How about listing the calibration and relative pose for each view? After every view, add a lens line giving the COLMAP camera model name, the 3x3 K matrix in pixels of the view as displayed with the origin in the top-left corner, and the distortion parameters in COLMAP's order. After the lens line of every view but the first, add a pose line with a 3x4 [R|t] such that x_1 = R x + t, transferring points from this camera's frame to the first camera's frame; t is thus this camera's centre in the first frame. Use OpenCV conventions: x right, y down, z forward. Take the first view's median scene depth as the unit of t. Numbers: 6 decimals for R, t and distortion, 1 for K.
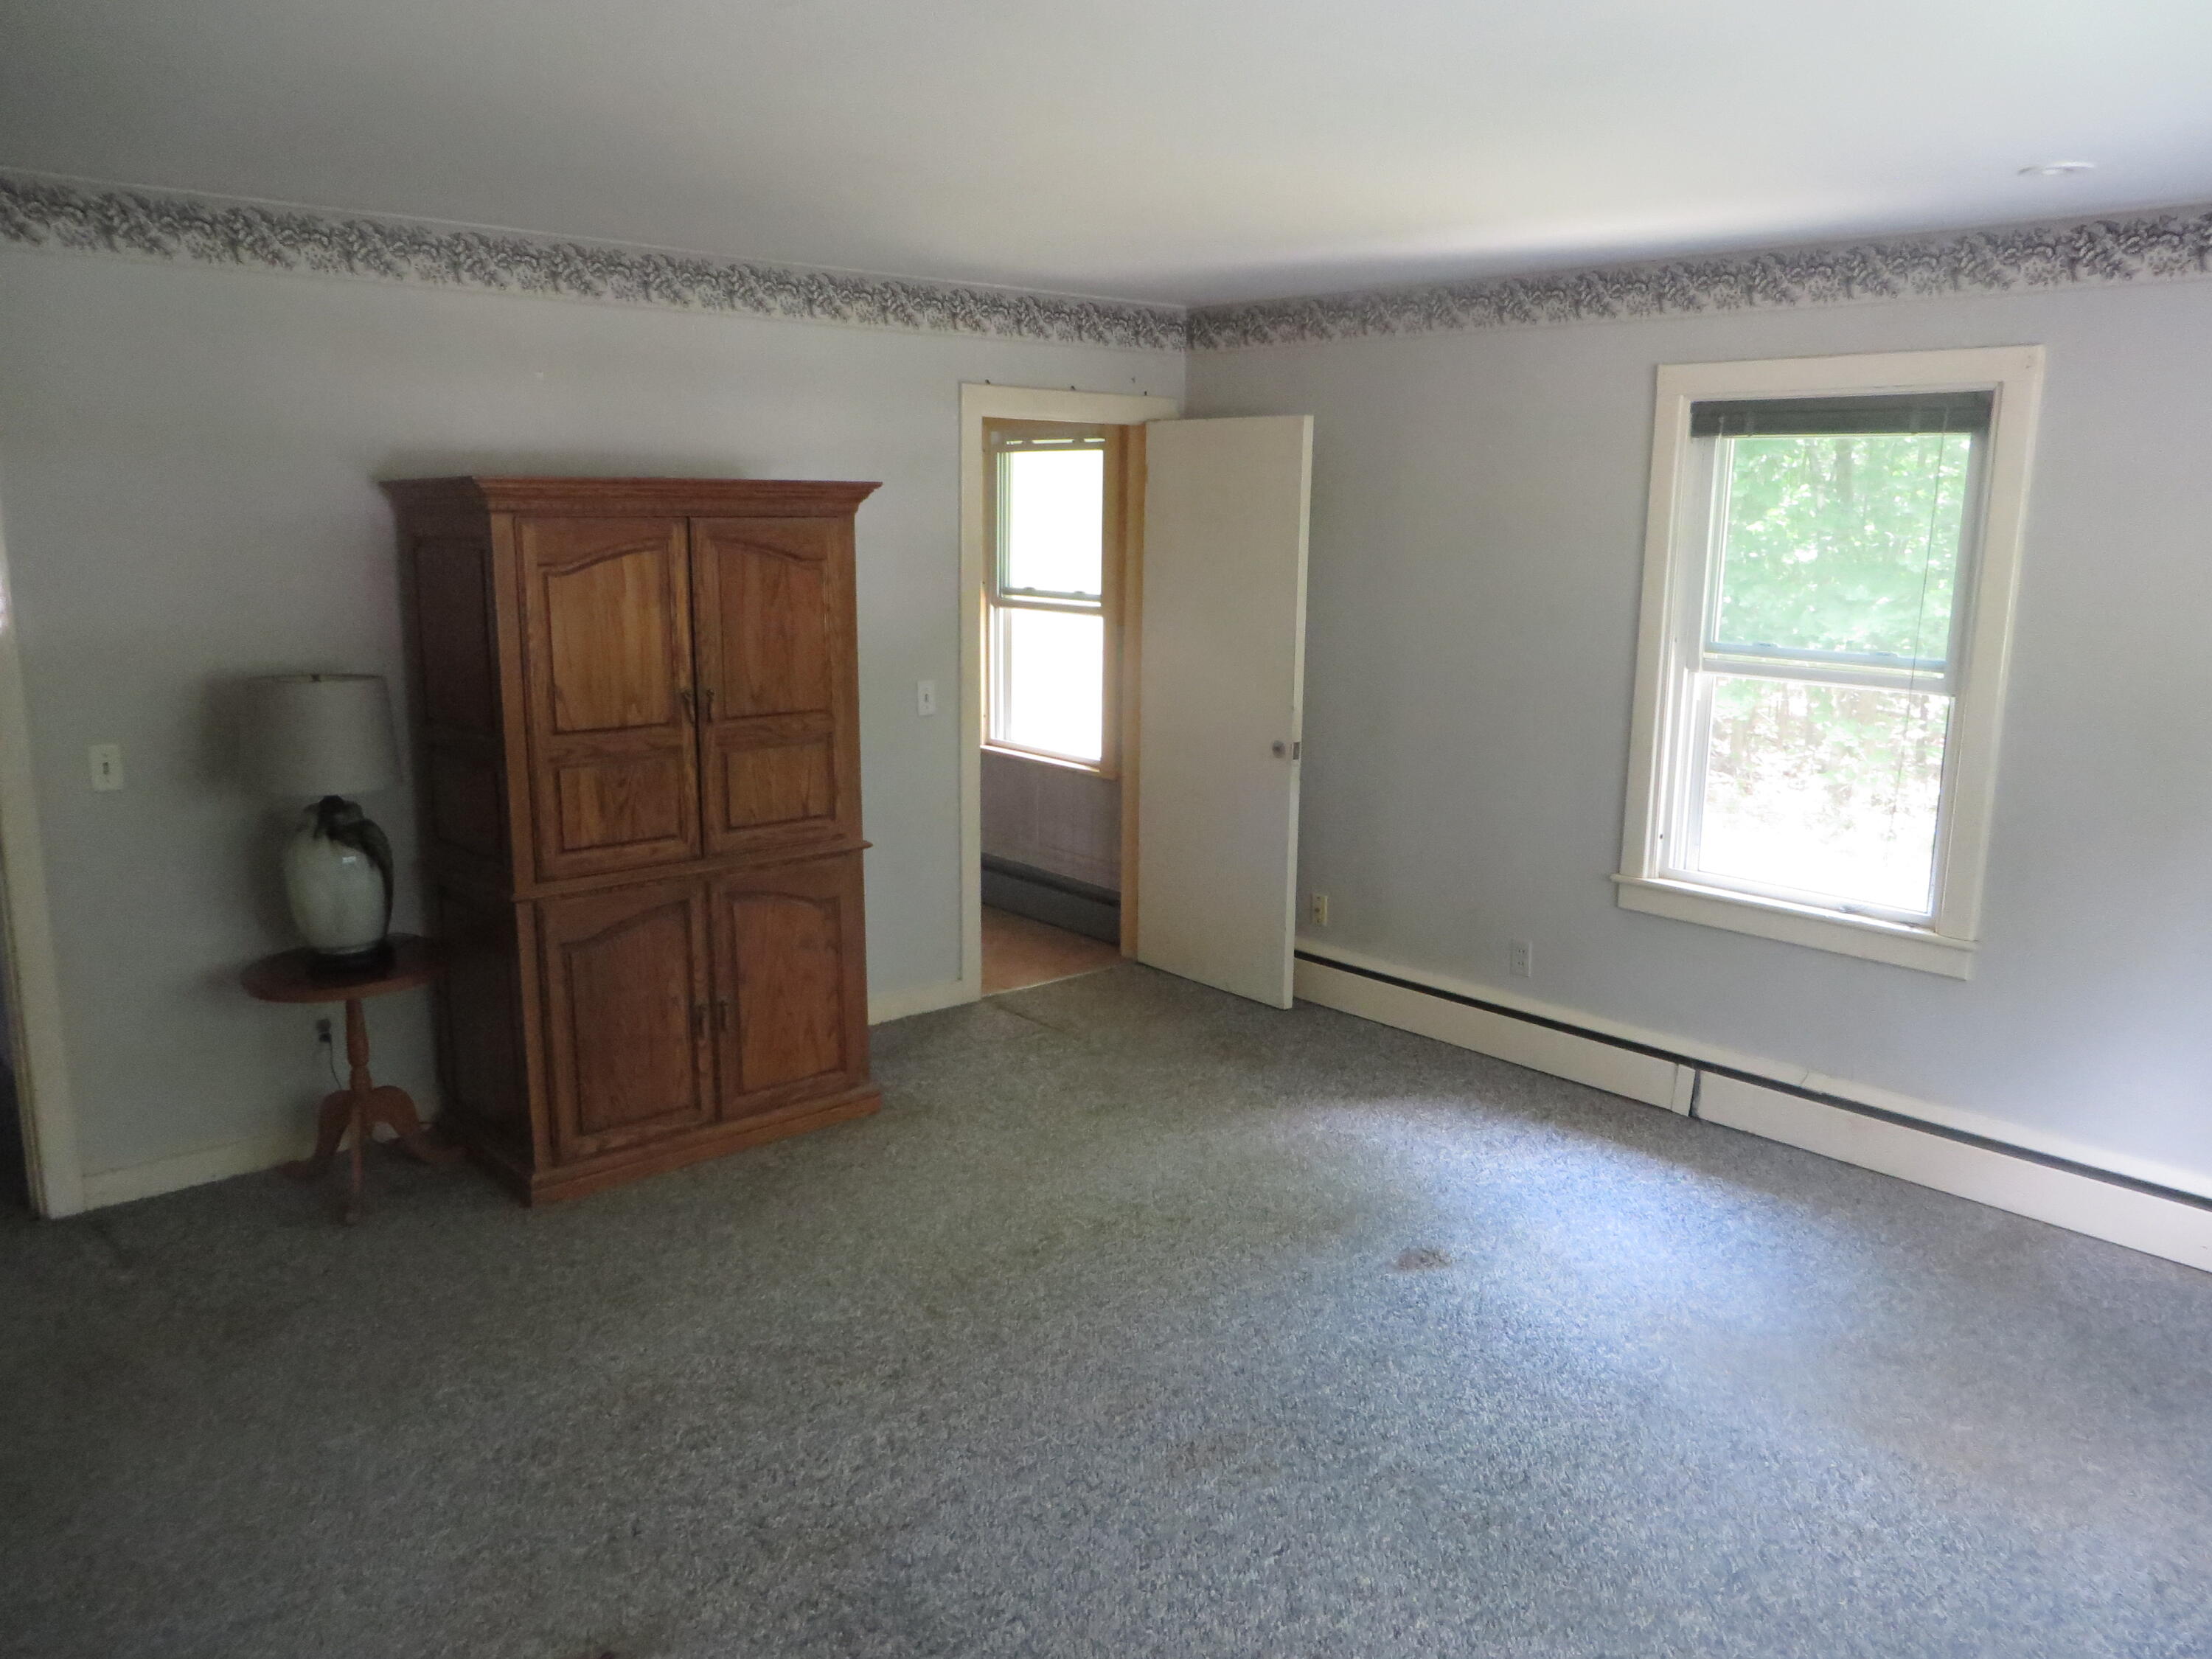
lens RADIAL K [[1643.7, 0, 1106.0], [0, 1643.7, 829.5], [0, 0, 1]] dist [-0.031438, -0.015060]
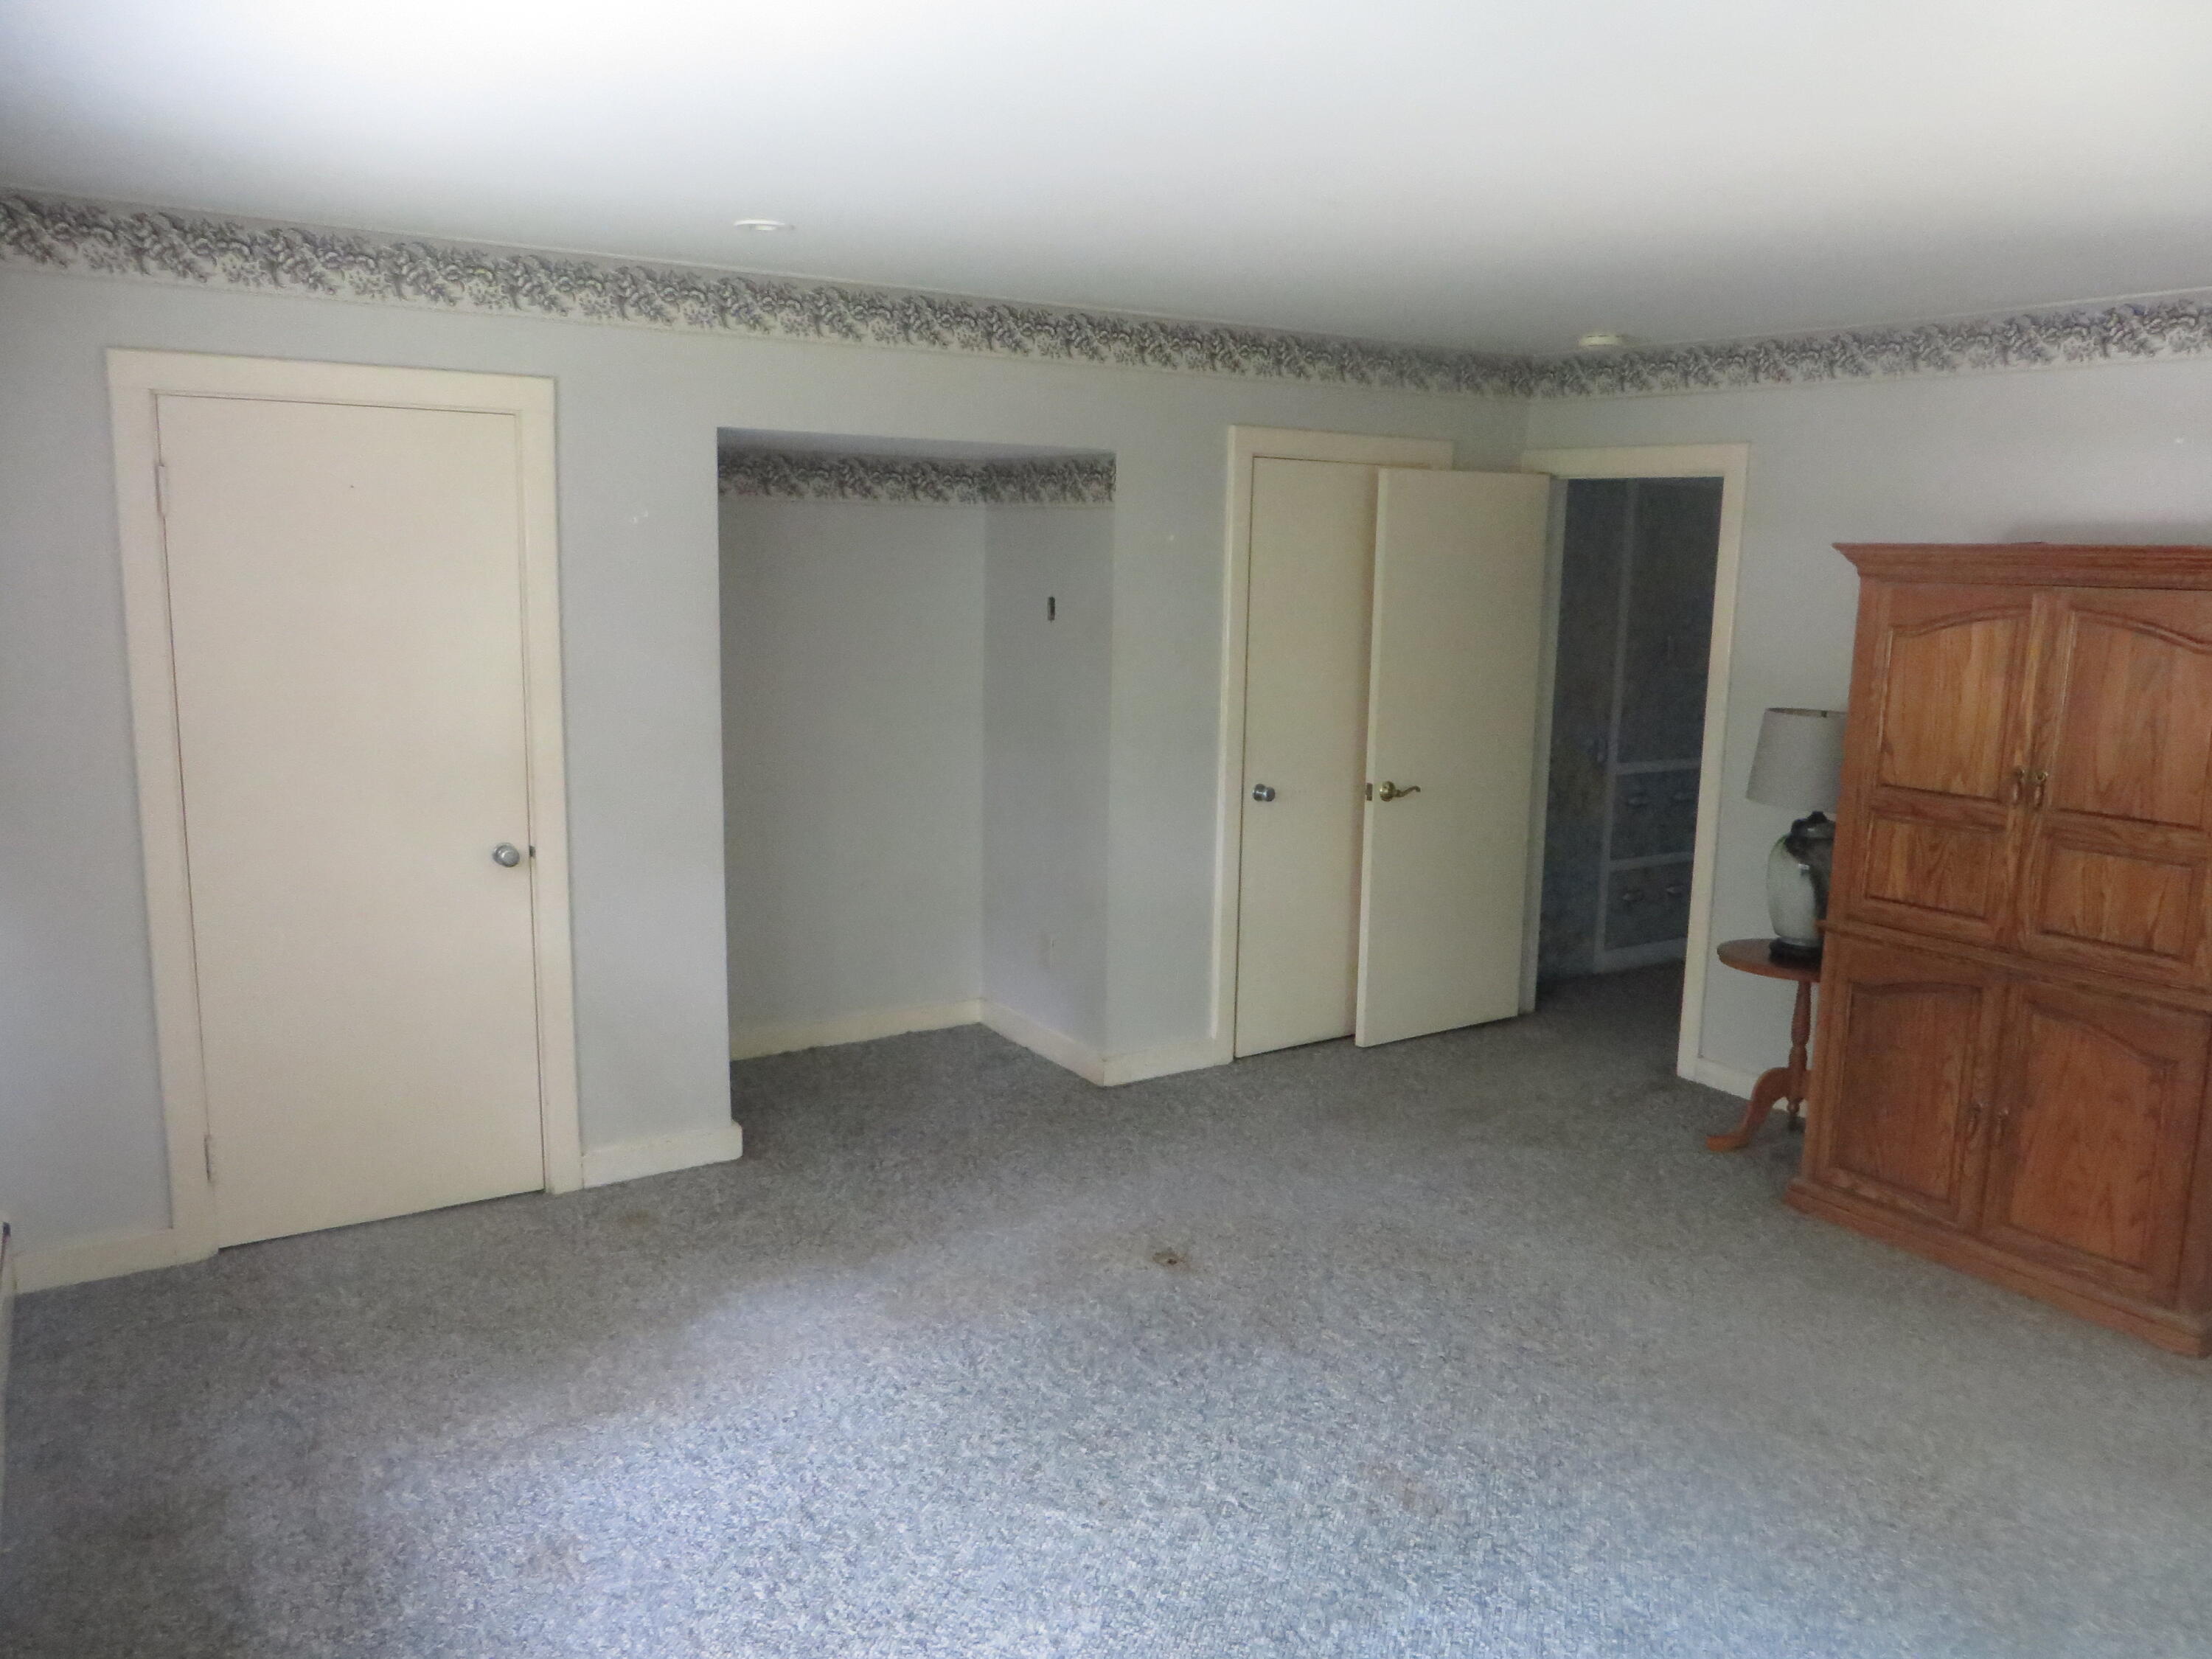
lens RADIAL K [[1643.7, 0, 1106.0], [0, 1643.7, 829.5], [0, 0, 1]] dist [-0.031438, -0.015060]
pose [[-0.155995, 0.152009, -0.975991, 0.739703], [-0.208084, 0.960856, 0.182910, -0.114147], [0.965591, 0.231621, -0.118258, 0.618589]]
